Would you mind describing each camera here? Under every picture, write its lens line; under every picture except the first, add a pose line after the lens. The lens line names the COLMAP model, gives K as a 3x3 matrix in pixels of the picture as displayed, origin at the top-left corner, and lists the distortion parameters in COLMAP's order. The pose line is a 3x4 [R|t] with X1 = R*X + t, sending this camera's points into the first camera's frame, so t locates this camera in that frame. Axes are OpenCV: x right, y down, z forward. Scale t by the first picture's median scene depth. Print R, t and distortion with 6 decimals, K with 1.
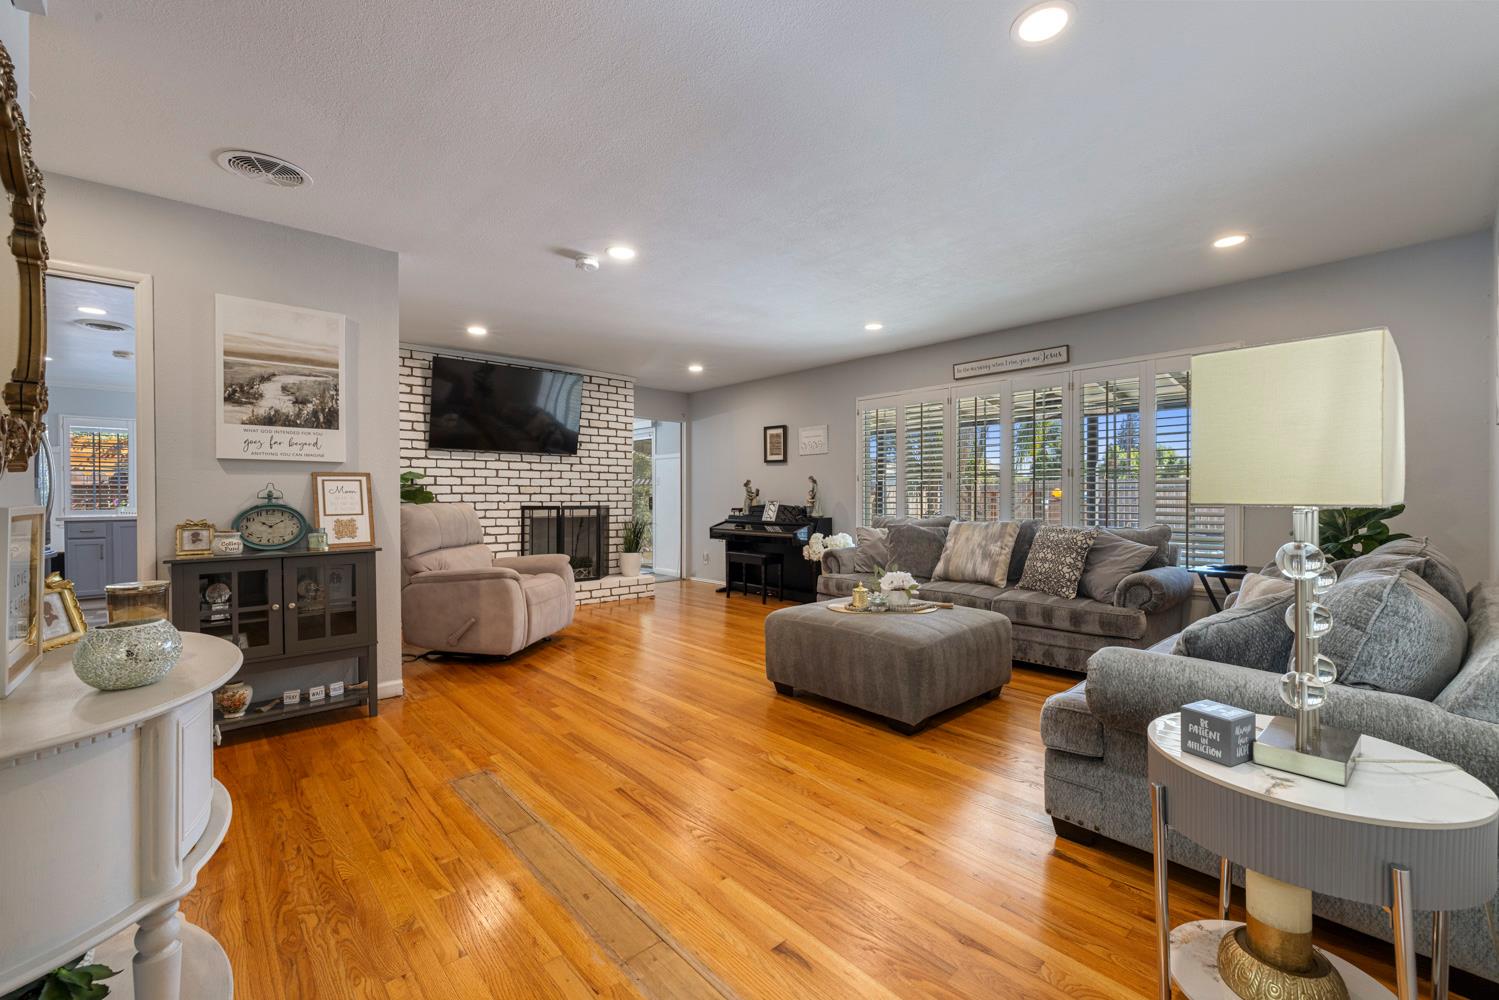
lens RADIAL K [[629.4, 0, 743.9], [0, 629.4, 498.5], [0, 0, 1]] dist [-0.002607, 0.000535]
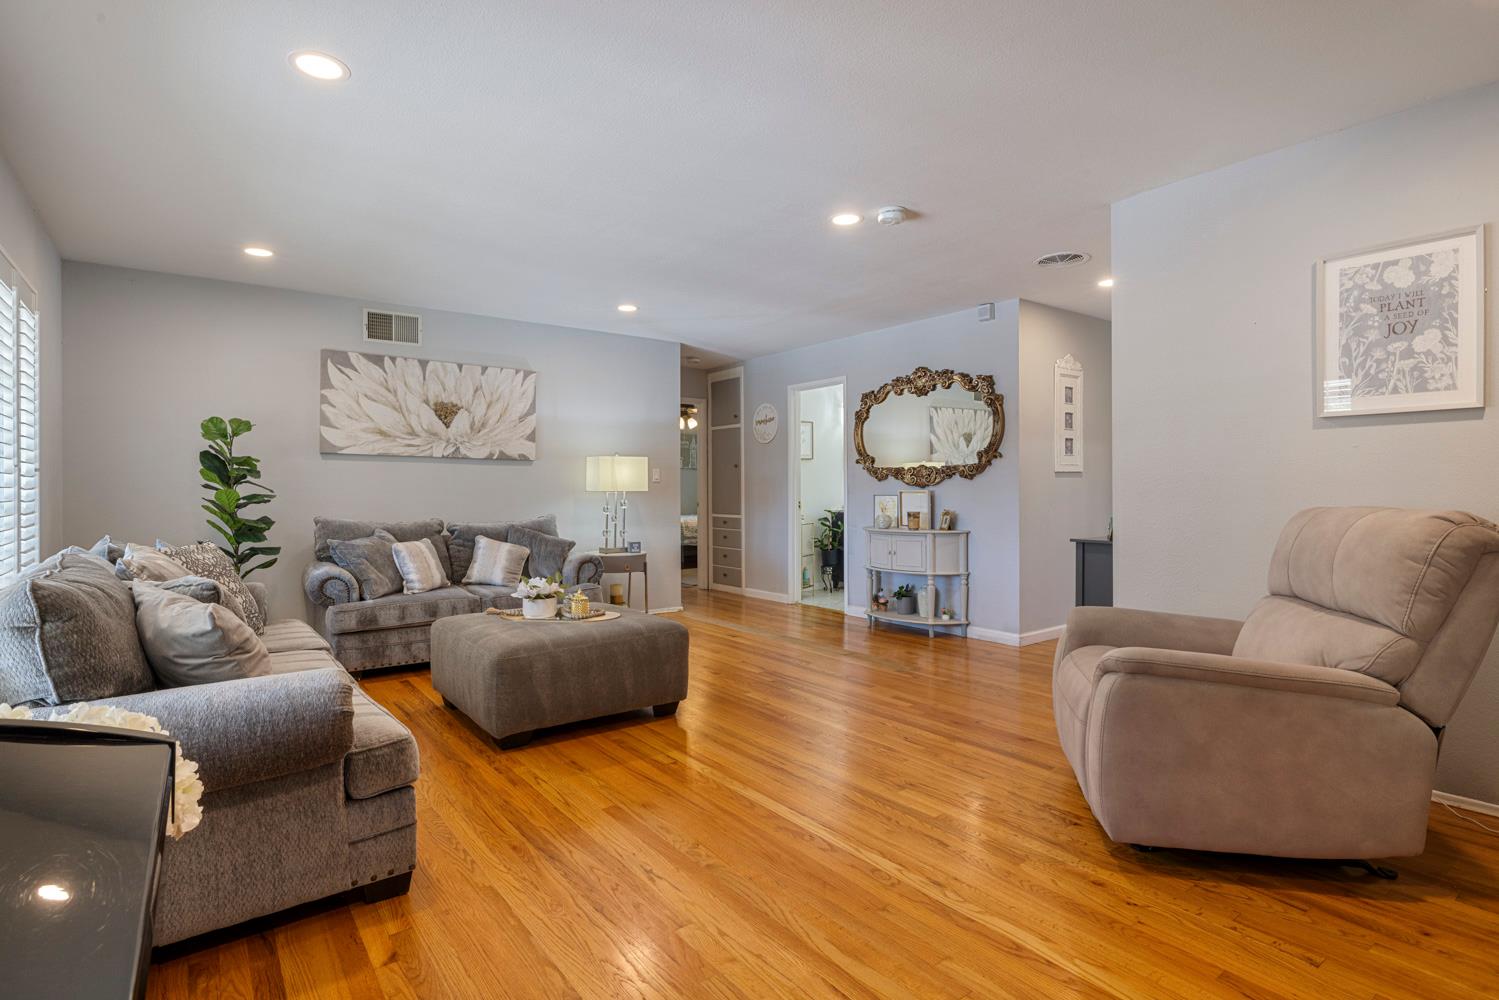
lens RADIAL K [[744.8, 0, 748.9], [0, 744.8, 484.2], [0, 0, 1]] dist [-0.002478, -0.000236]
pose [[-0.995568, 0.004470, 0.093939, -0.172376], [0.004728, 0.999986, 0.002525, -0.016238], [-0.093927, 0.002958, -0.995575, 2.301951]]
